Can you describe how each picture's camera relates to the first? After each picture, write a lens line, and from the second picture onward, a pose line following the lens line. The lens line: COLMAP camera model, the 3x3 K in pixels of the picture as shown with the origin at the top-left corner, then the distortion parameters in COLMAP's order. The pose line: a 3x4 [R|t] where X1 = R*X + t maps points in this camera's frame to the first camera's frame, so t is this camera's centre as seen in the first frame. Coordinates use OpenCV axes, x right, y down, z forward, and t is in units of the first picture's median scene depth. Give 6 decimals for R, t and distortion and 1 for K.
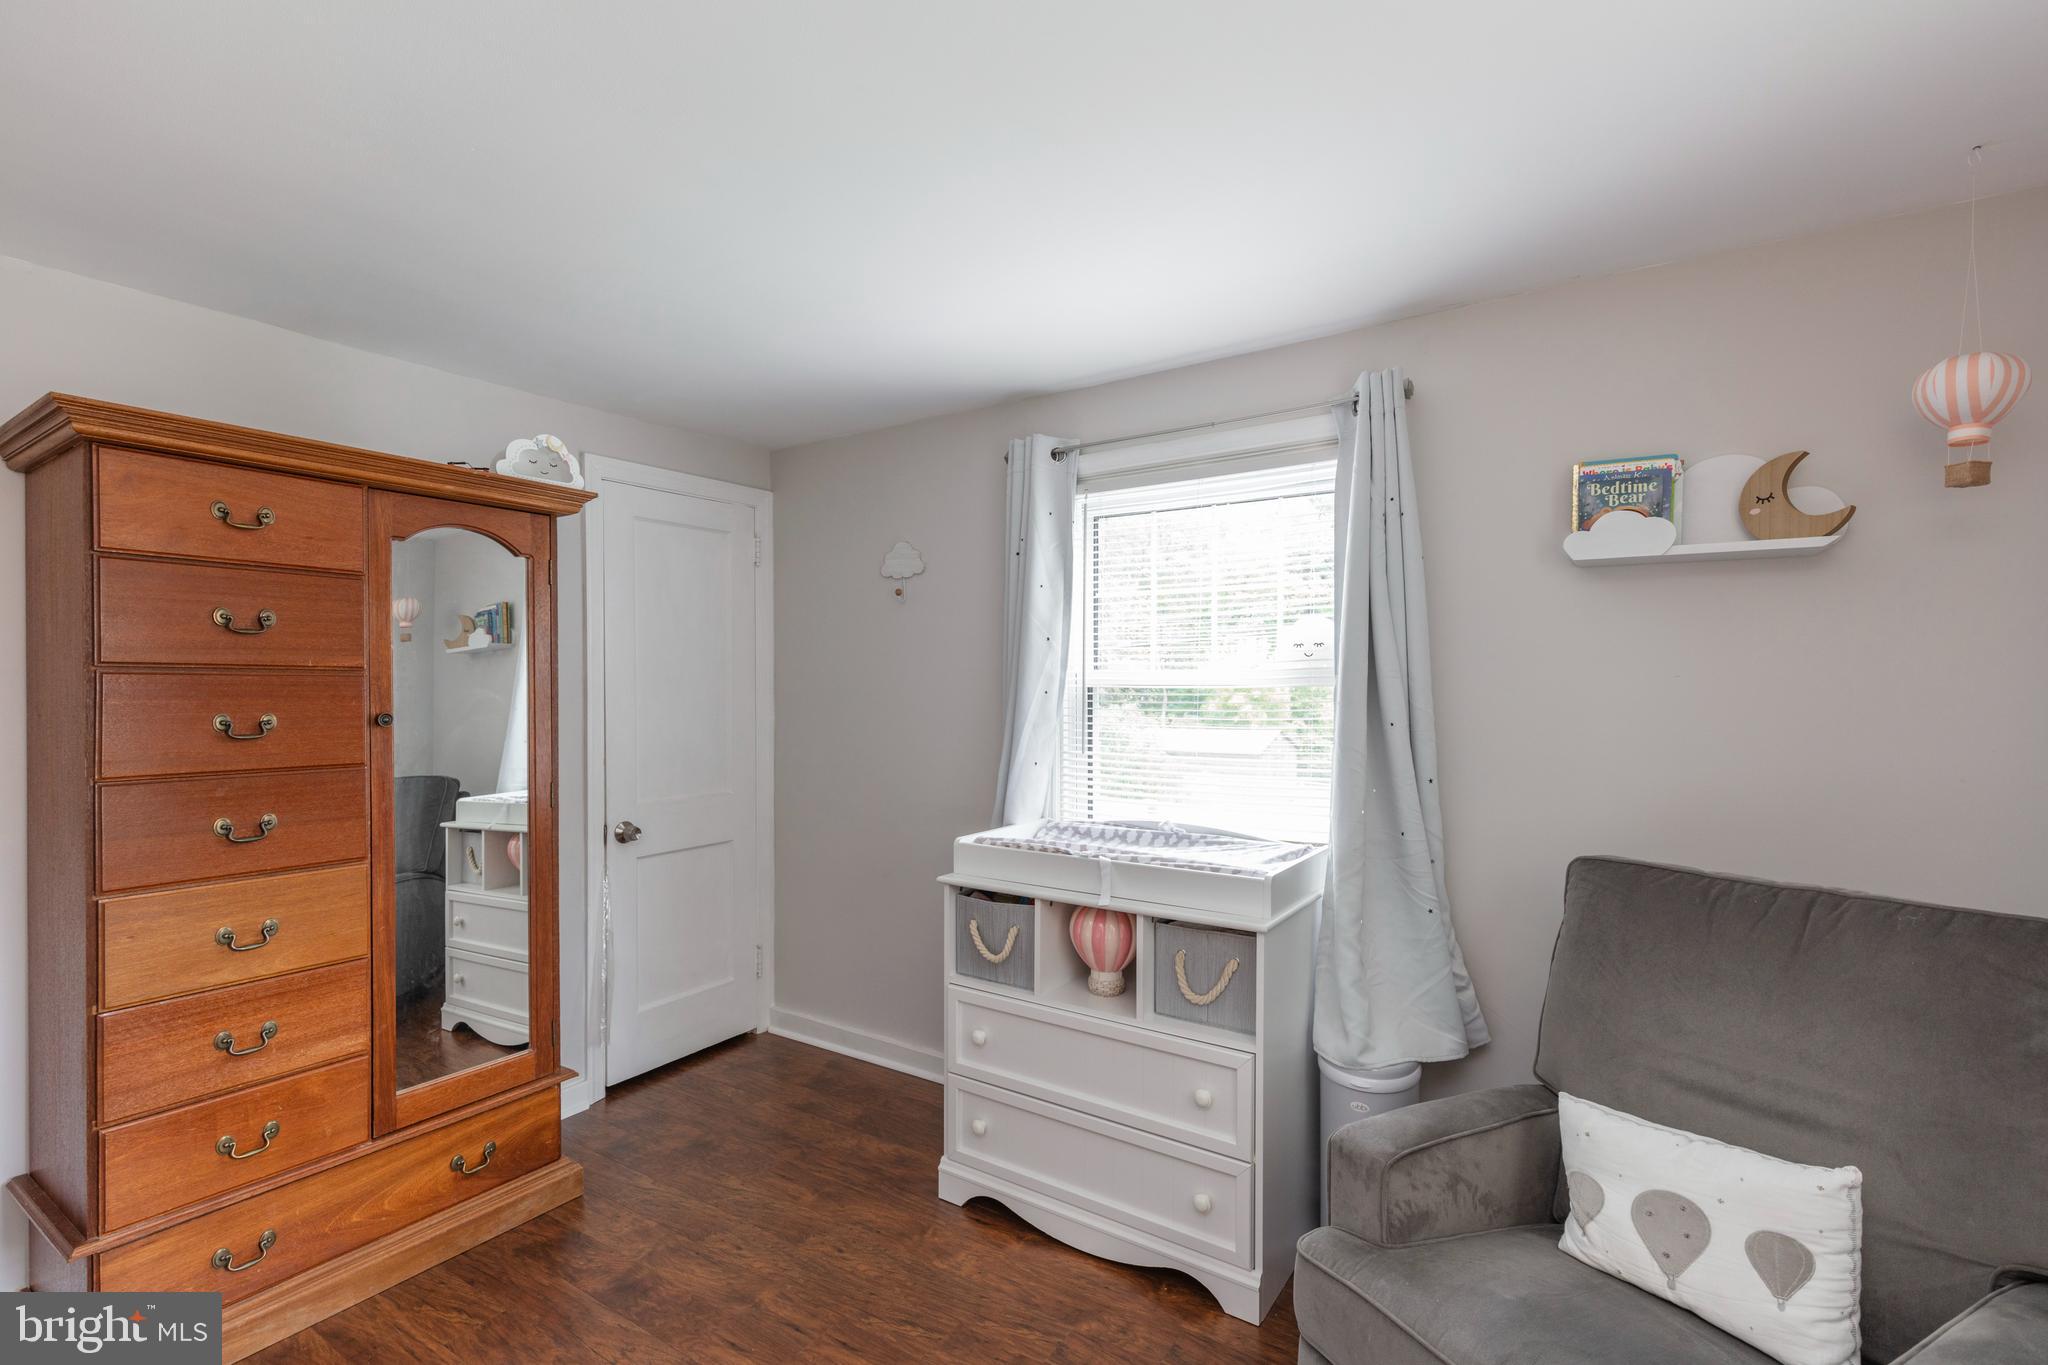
lens RADIAL K [[927.6, 0, 1022.9], [0, 927.6, 687.6], [0, 0, 1]] dist [0.001779, 0.000523]
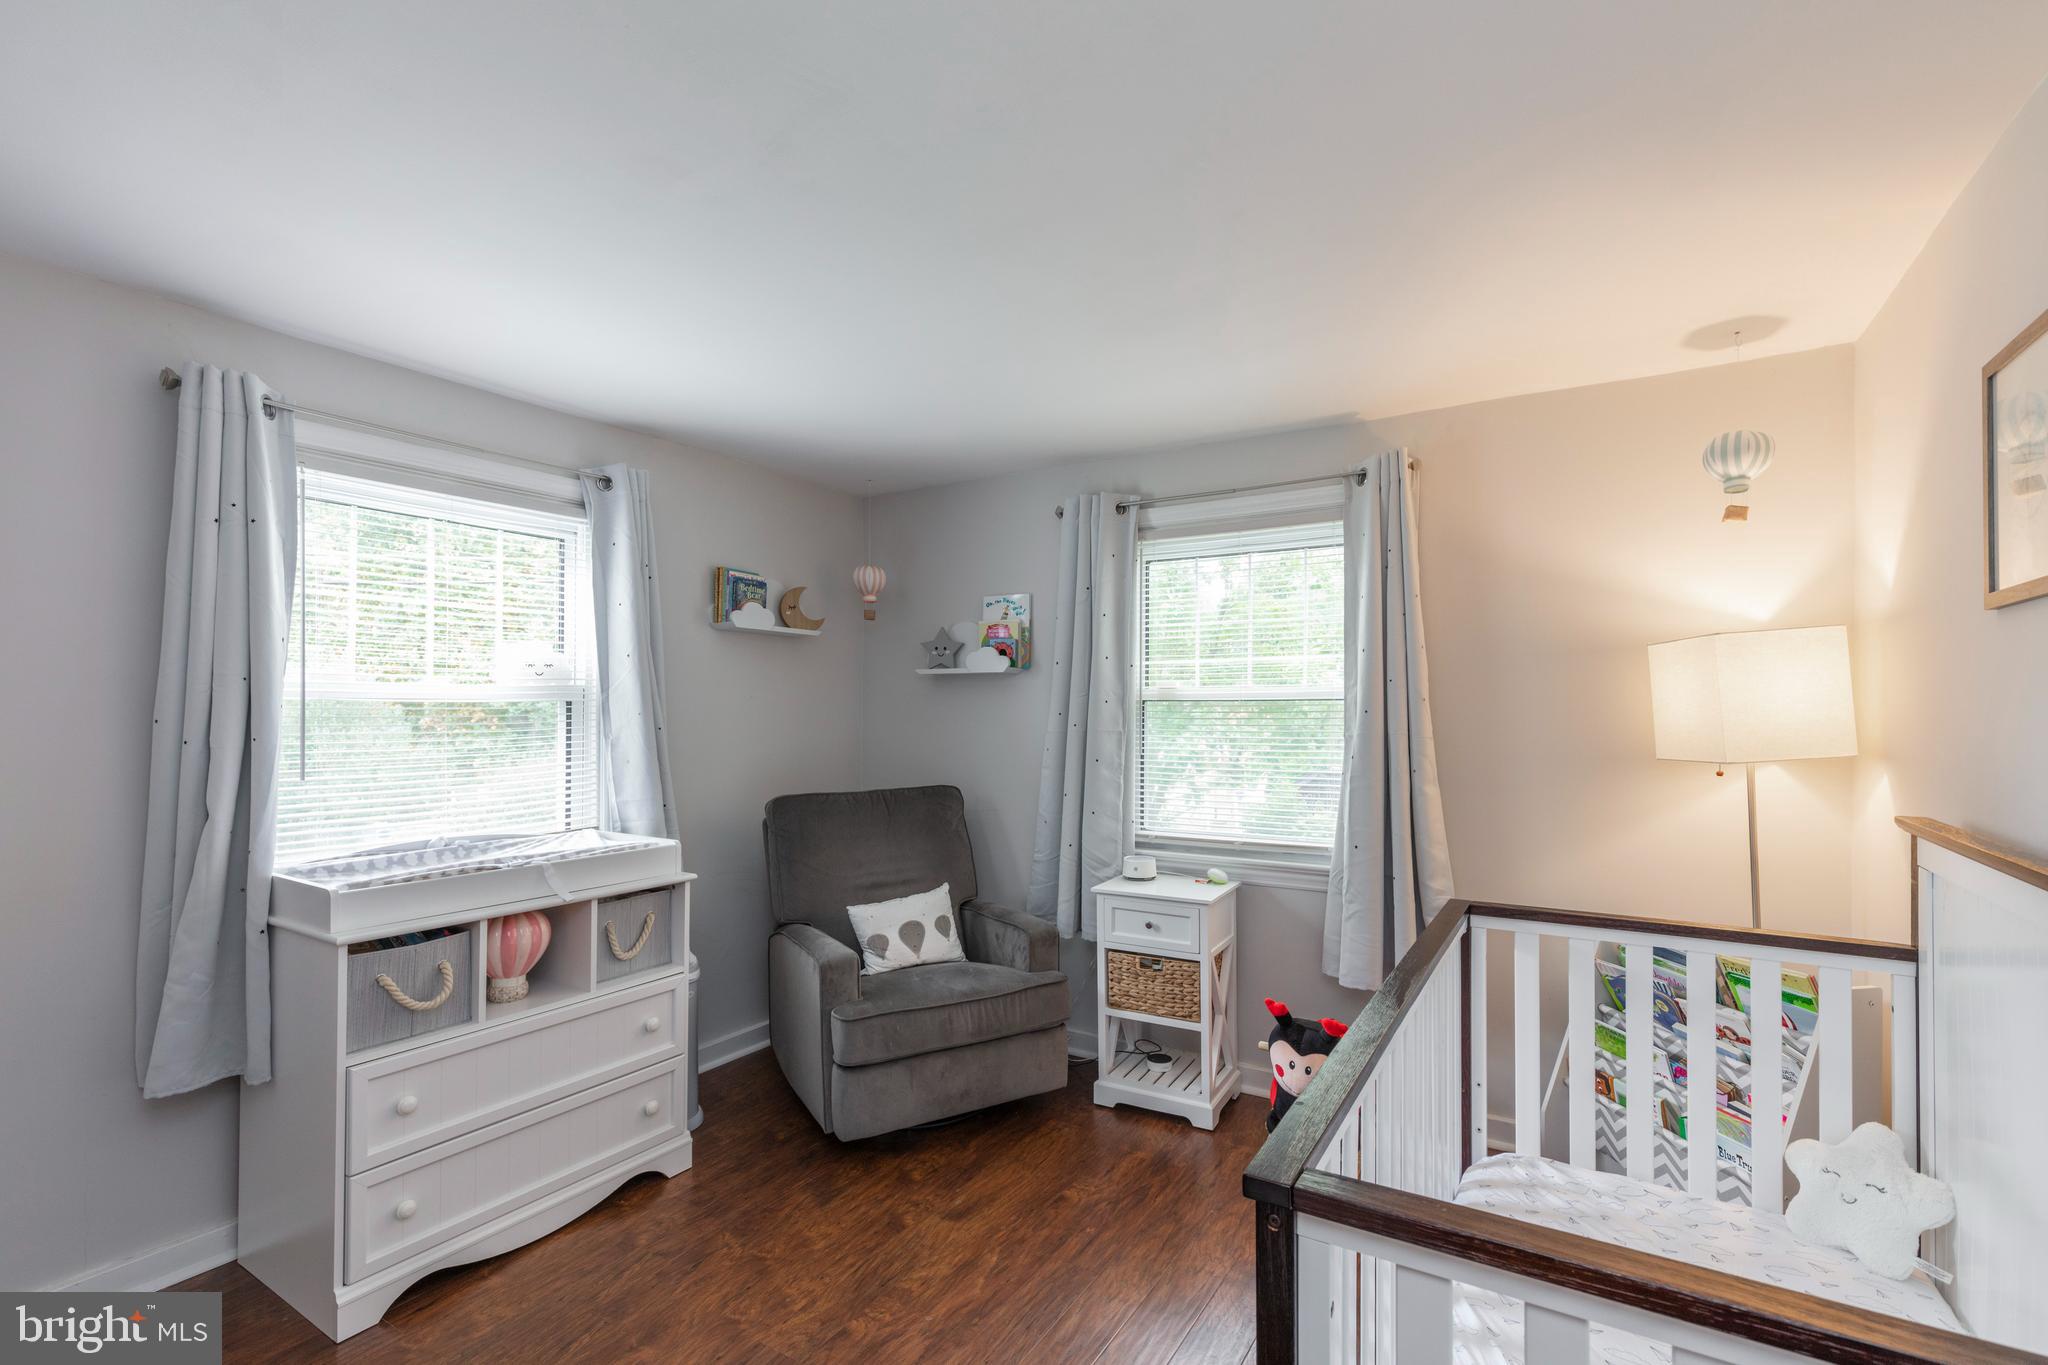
lens RADIAL K [[927.6, 0, 1022.9], [0, 927.6, 687.6], [0, 0, 1]] dist [0.001779, 0.000523]
pose [[-0.030261, 0.019012, 0.999361, -1.077909], [-0.005524, 0.999801, -0.019187, 0.001773], [-0.999527, -0.006101, -0.030150, 0.522014]]
